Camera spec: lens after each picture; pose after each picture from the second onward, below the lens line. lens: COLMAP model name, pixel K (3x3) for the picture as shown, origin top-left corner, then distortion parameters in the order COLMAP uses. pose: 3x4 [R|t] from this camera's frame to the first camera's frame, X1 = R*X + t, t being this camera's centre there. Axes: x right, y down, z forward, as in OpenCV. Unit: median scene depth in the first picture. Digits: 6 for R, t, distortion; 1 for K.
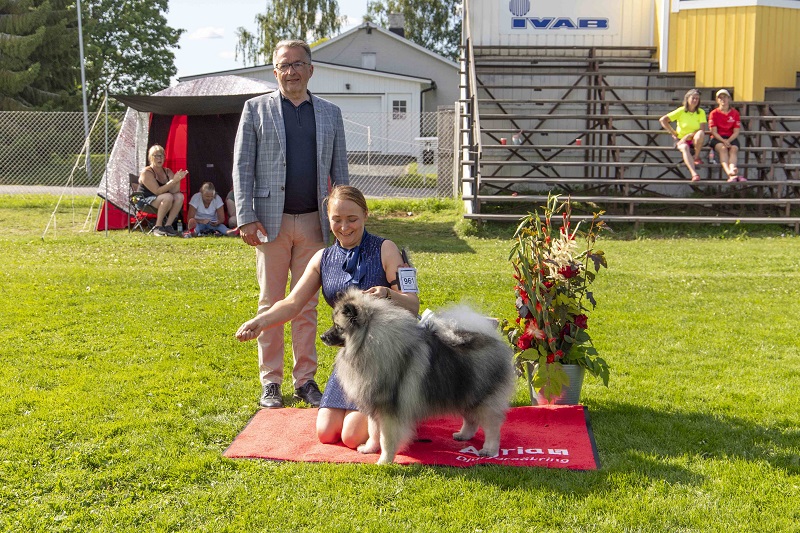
lens RADIAL K [[943.9, 0, 400.0], [0, 943.9, 266.5], [0, 0, 1]] dist [-0.002325, -0.023266]
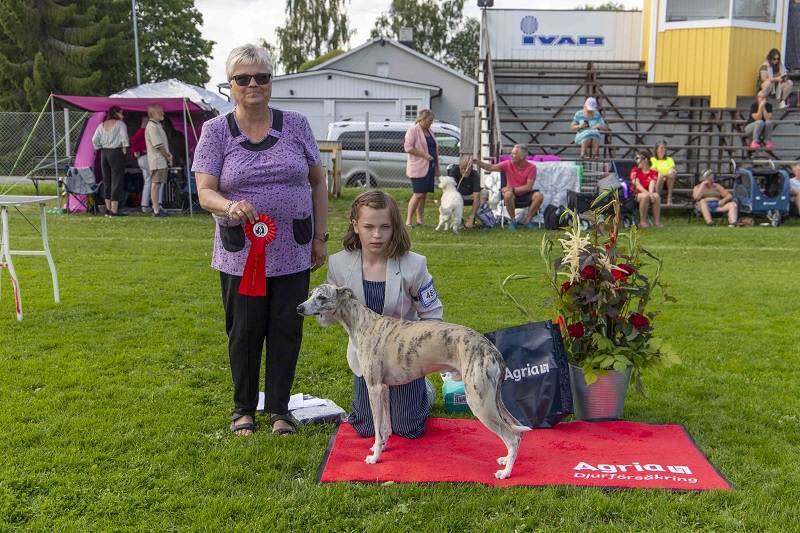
lens RADIAL K [[877.5, 0, 400.0], [0, 877.5, 266.5], [0, 0, 1]] dist [0.004687, 0.010083]
pose [[0.999797, 0.000887, 0.020117, -0.054935], [-0.001043, 0.999970, 0.007722, 0.015872], [-0.020109, -0.007742, 0.999768, -0.092628]]
